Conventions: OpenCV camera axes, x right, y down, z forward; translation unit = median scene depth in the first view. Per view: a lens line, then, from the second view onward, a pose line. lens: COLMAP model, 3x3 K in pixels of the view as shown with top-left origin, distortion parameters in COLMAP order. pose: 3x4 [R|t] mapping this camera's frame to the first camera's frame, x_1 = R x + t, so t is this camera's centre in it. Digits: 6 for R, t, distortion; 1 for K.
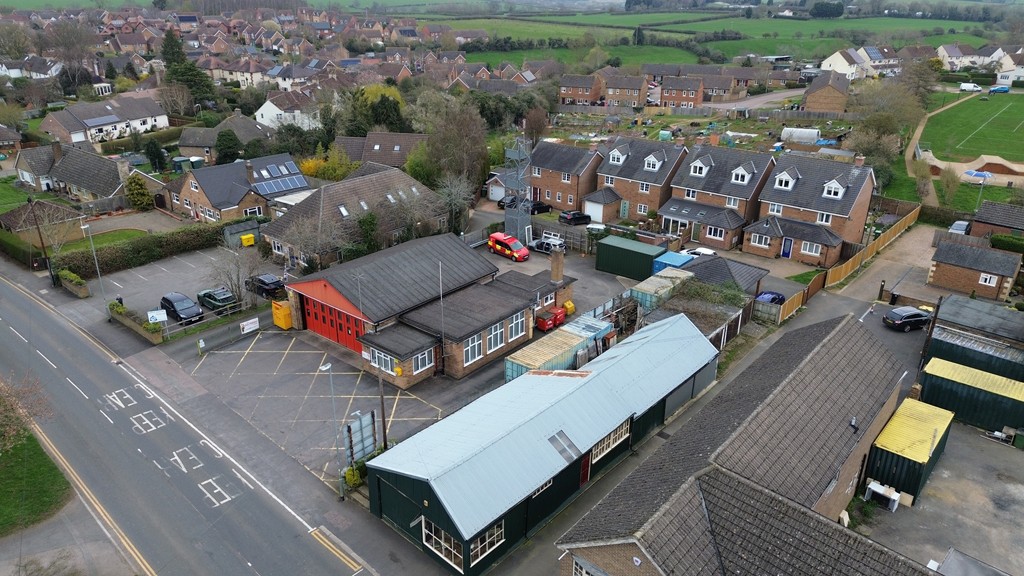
lens RADIAL K [[722.4, 0, 515.0], [0, 722.4, 288.6], [0, 0, 1]] dist [0.074140, -0.068507]
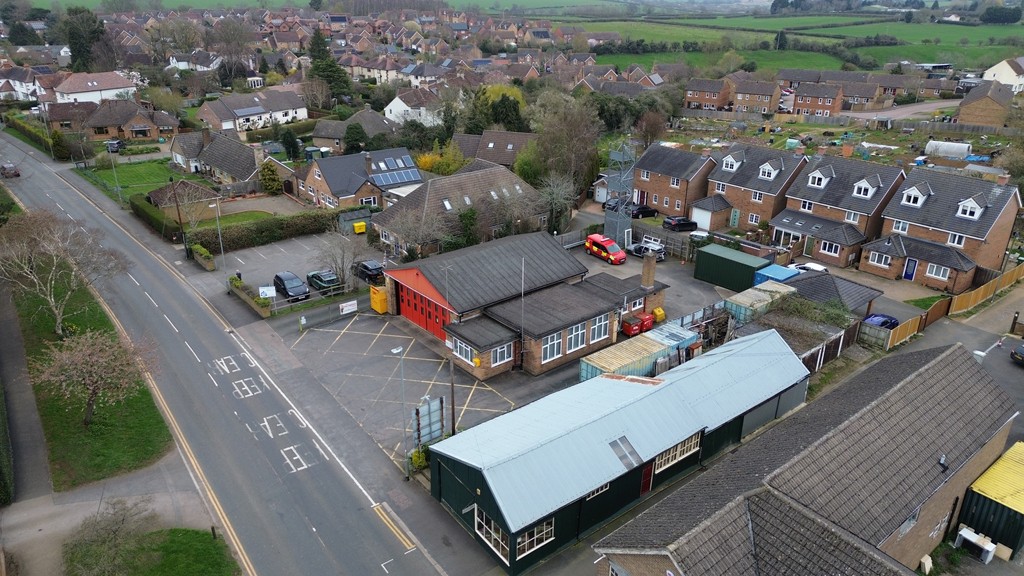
lens RADIAL K [[722.4, 0, 513.6], [0, 722.4, 287.6], [0, 0, 1]] dist [0.074140, -0.068507]
pose [[0.983811, 0.072334, -0.163965, 0.032527], [-0.072959, 0.997332, 0.002214, 0.001962], [0.163688, 0.009785, 0.986464, 0.001078]]
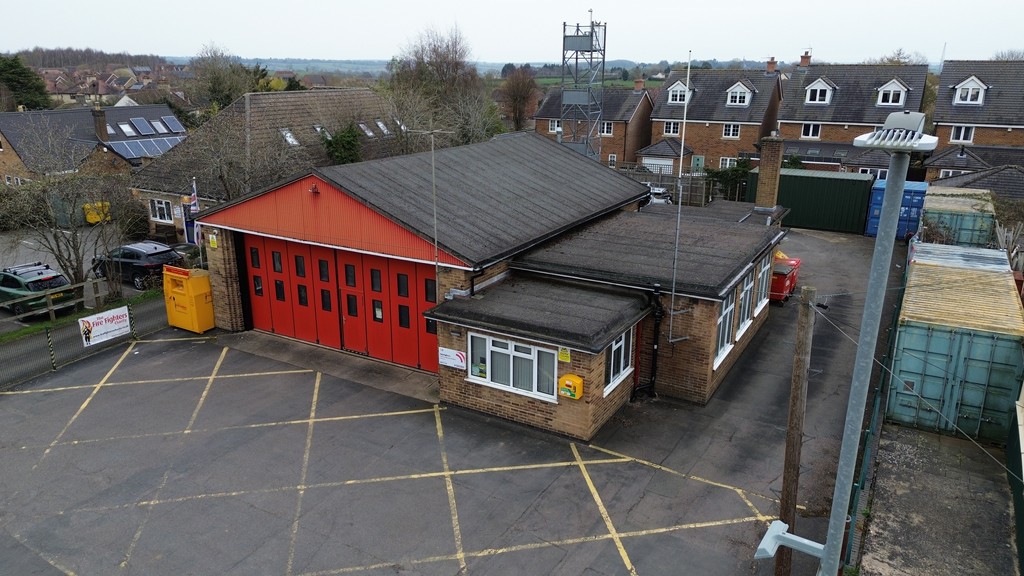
lens RADIAL K [[722.4, 0, 512.6], [0, 722.4, 285.6], [0, 0, 1]] dist [0.074140, -0.068507]
pose [[0.984939, -0.053774, 0.164328, -0.160191], [0.070971, 0.992389, -0.100638, 0.065125], [-0.157666, 0.110785, 0.981258, 0.435118]]
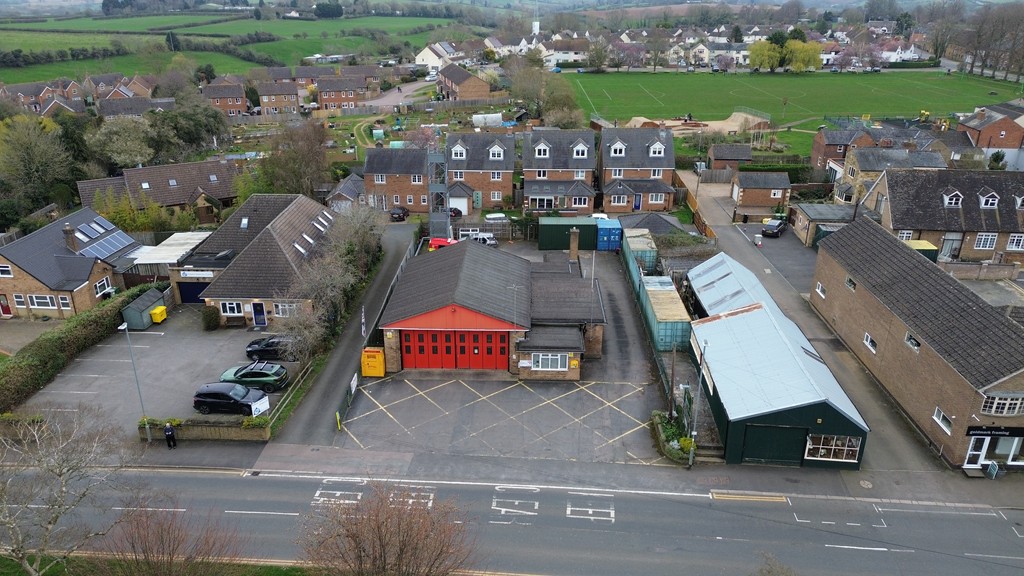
lens RADIAL K [[722.4, 0, 513.9], [0, 722.4, 284.2], [0, 0, 1]] dist [0.074140, -0.068507]
pose [[0.783975, -0.244056, 0.570806, -0.522504], [0.247600, 0.966108, 0.073006, -0.061986], [-0.569278, 0.084097, 0.817833, 0.126225]]
